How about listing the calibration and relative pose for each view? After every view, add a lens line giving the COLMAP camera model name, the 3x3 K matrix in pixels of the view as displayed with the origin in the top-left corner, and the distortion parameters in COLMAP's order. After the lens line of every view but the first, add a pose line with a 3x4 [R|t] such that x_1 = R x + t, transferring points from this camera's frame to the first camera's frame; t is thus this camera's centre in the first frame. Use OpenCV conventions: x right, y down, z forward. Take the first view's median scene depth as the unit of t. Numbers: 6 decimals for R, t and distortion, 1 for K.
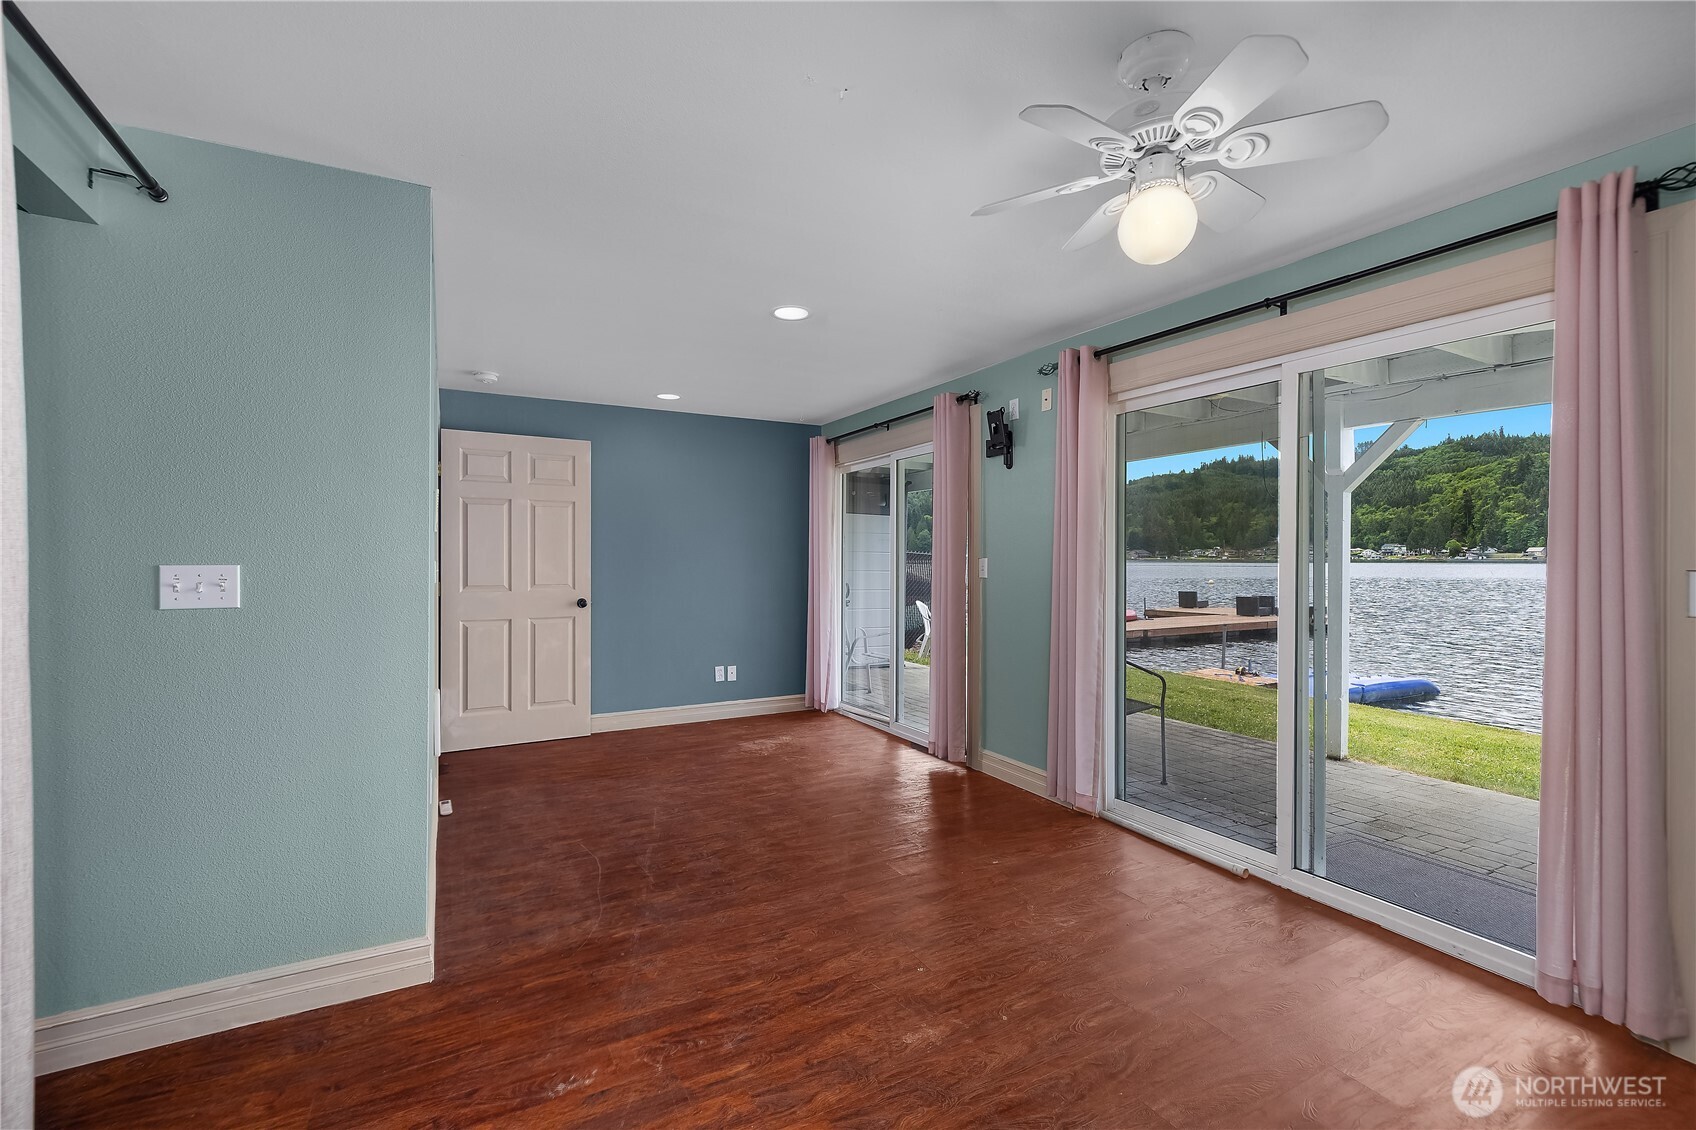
lens RADIAL K [[729.3, 0, 817.3], [0, 729.3, 557.3], [0, 0, 1]] dist [-0.003490, 0.001243]
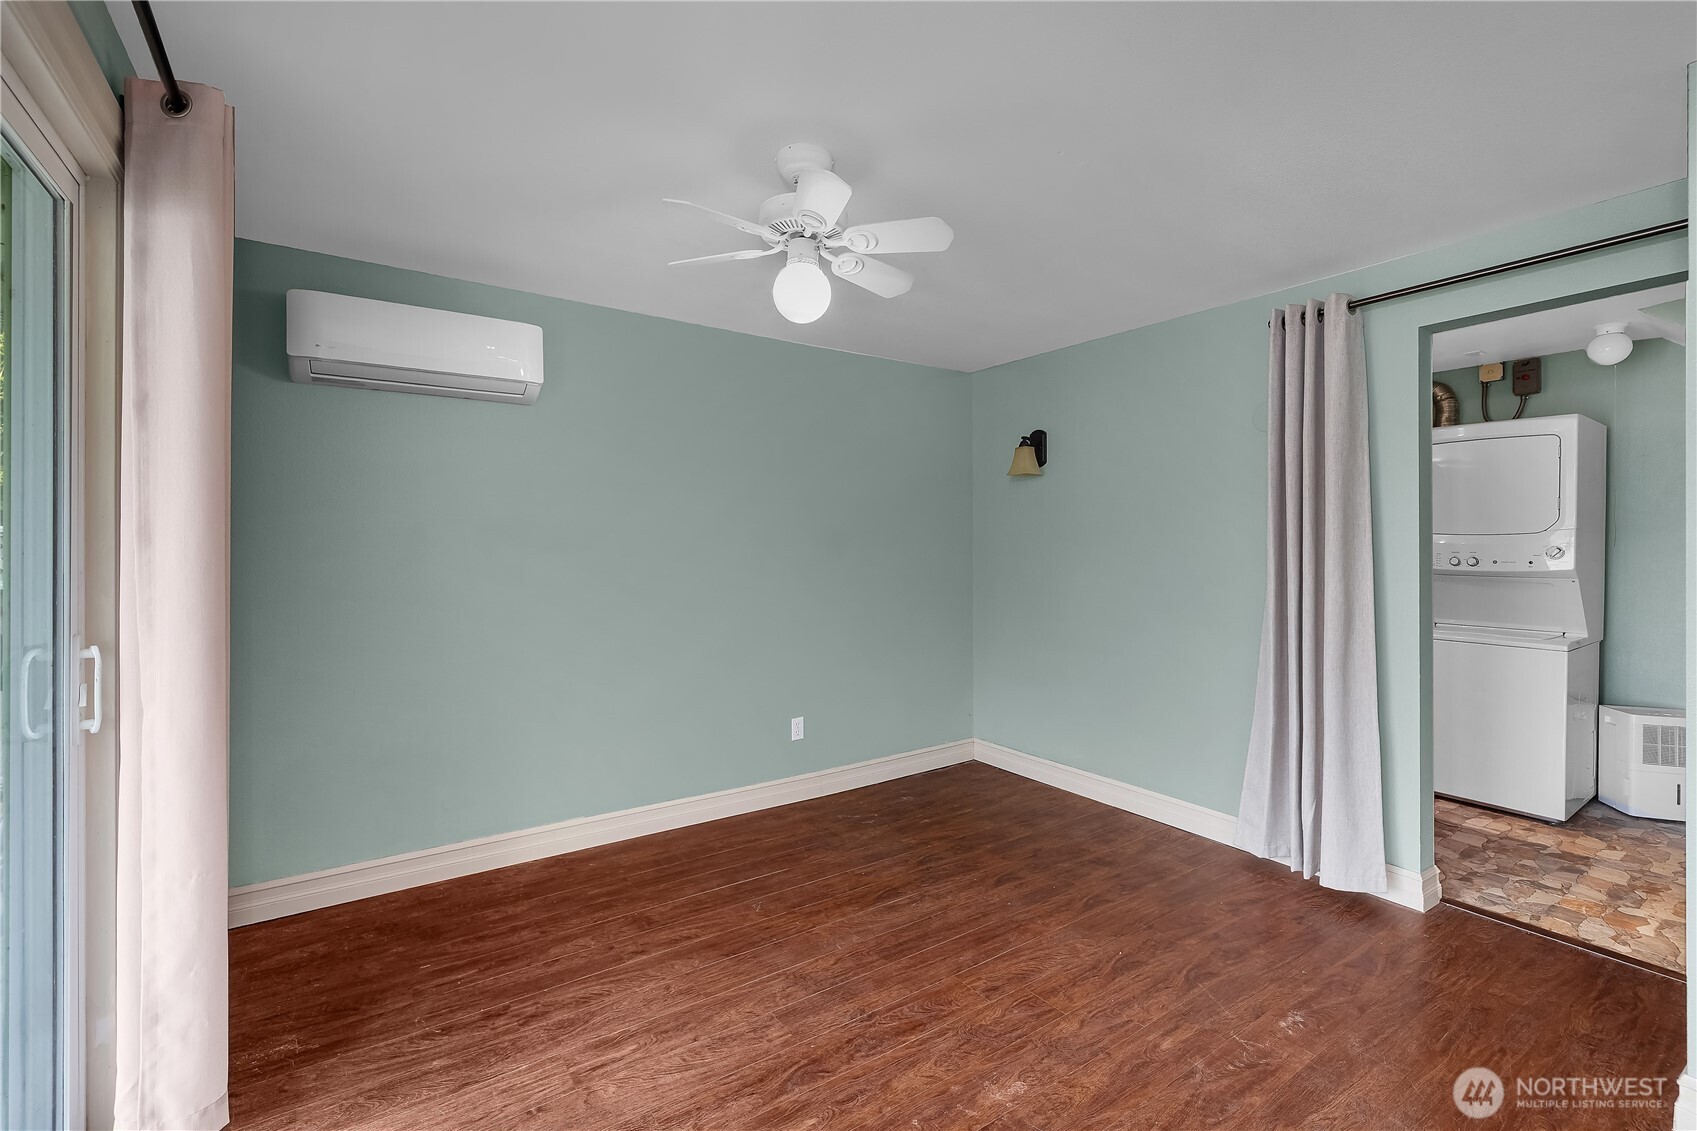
lens RADIAL K [[729.8, 0, 843.6], [0, 729.8, 554.2], [0, 0, 1]] dist [-0.003490, 0.001243]
pose [[-0.991419, -0.004472, -0.130645, 0.424490], [-0.005110, 0.999977, 0.004548, 0.000551], [0.130621, 0.005177, -0.991419, 1.708620]]
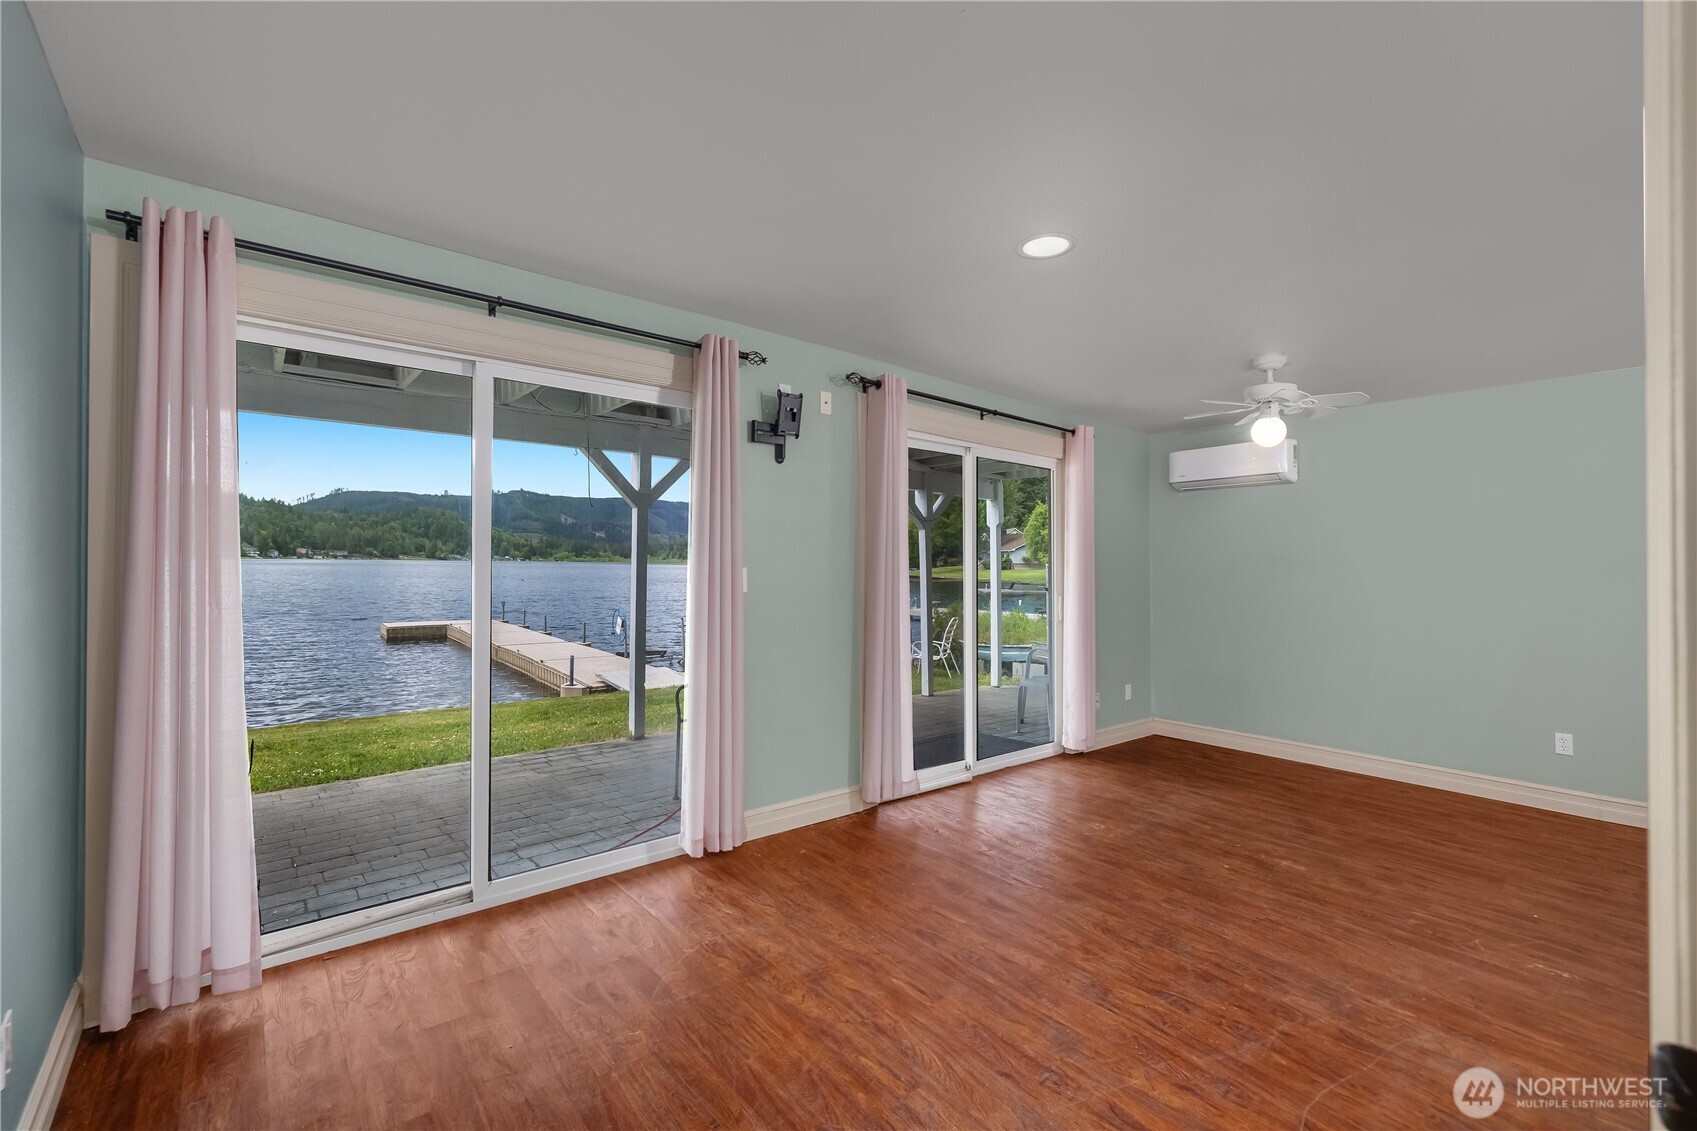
lens RADIAL K [[729.8, 0, 847.8], [0, 729.8, 570.3], [0, 0, 1]] dist [-0.003490, 0.001243]
pose [[-0.226214, -0.009525, 0.974031, -1.131899], [-0.012396, 0.999899, 0.006899, -0.006883], [-0.973999, -0.010513, -0.226310, 2.177886]]
